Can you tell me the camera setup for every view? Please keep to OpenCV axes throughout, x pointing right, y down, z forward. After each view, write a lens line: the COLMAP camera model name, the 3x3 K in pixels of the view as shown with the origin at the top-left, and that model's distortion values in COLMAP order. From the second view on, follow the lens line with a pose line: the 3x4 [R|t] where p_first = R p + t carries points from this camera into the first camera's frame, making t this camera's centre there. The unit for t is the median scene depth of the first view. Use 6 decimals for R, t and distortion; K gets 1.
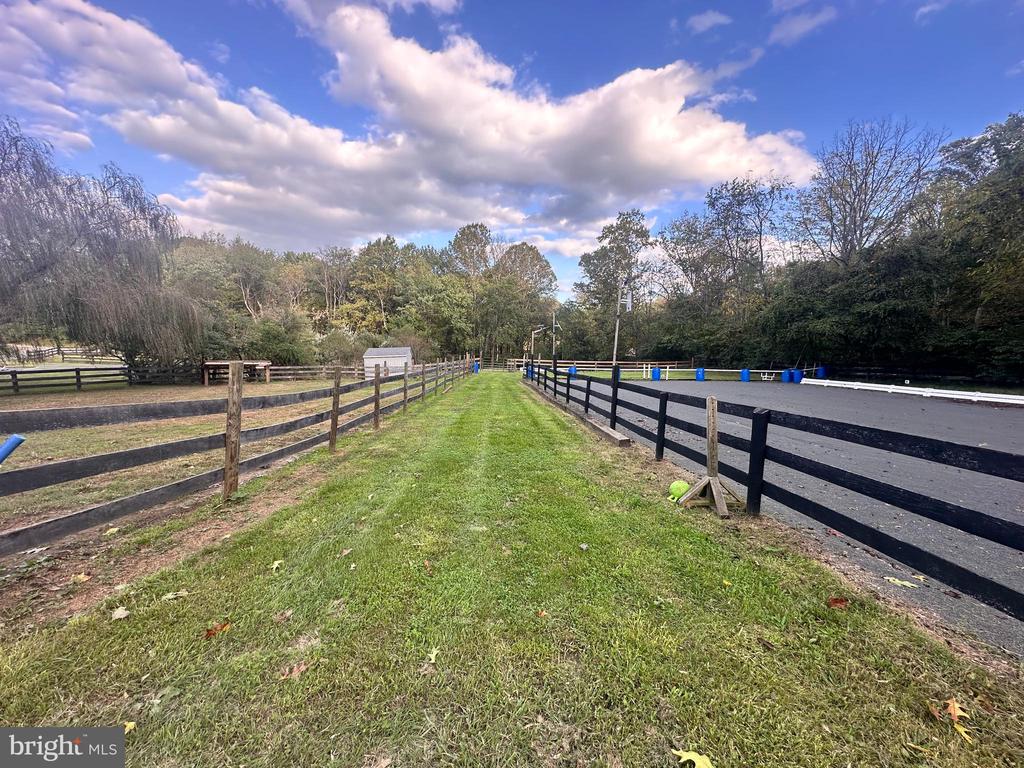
lens RADIAL K [[406.7, 0, 512.0], [0, 406.7, 384.0], [0, 0, 1]] dist [-0.001906, -0.000229]
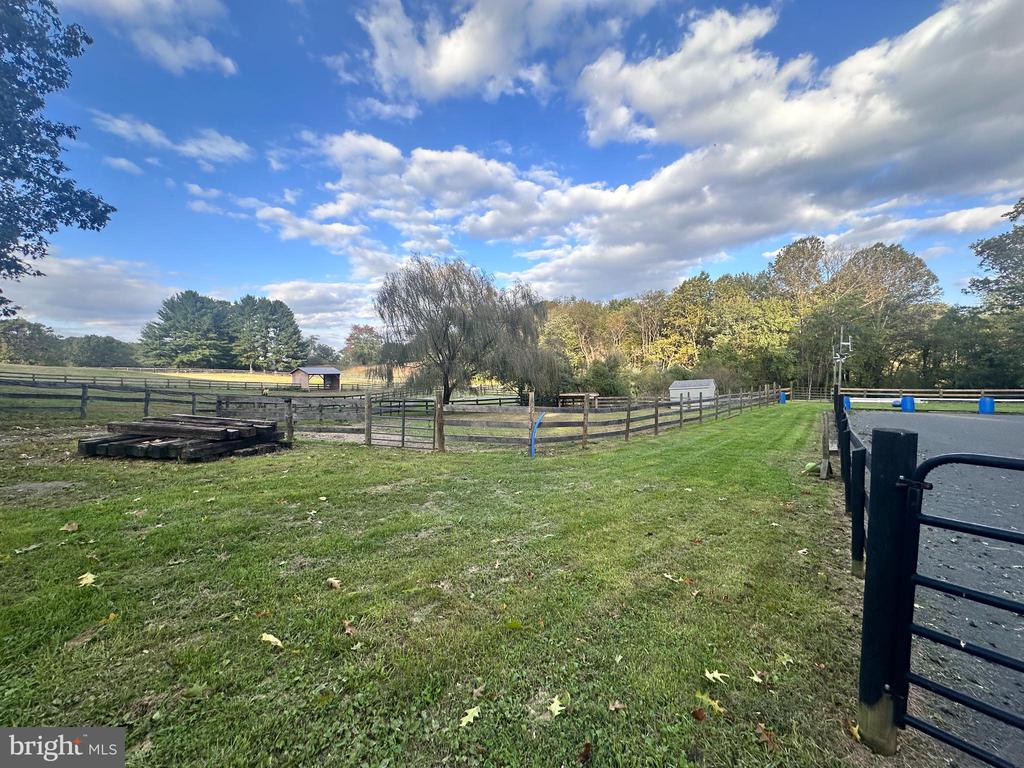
lens RADIAL K [[406.7, 0, 512.0], [0, 406.7, 384.0], [0, 0, 1]] dist [-0.001906, -0.000229]
pose [[0.735666, -0.022600, -0.676968, 0.087123], [-0.028986, 0.997477, -0.064799, 0.007659], [0.676724, 0.067293, 0.733155, -0.147192]]
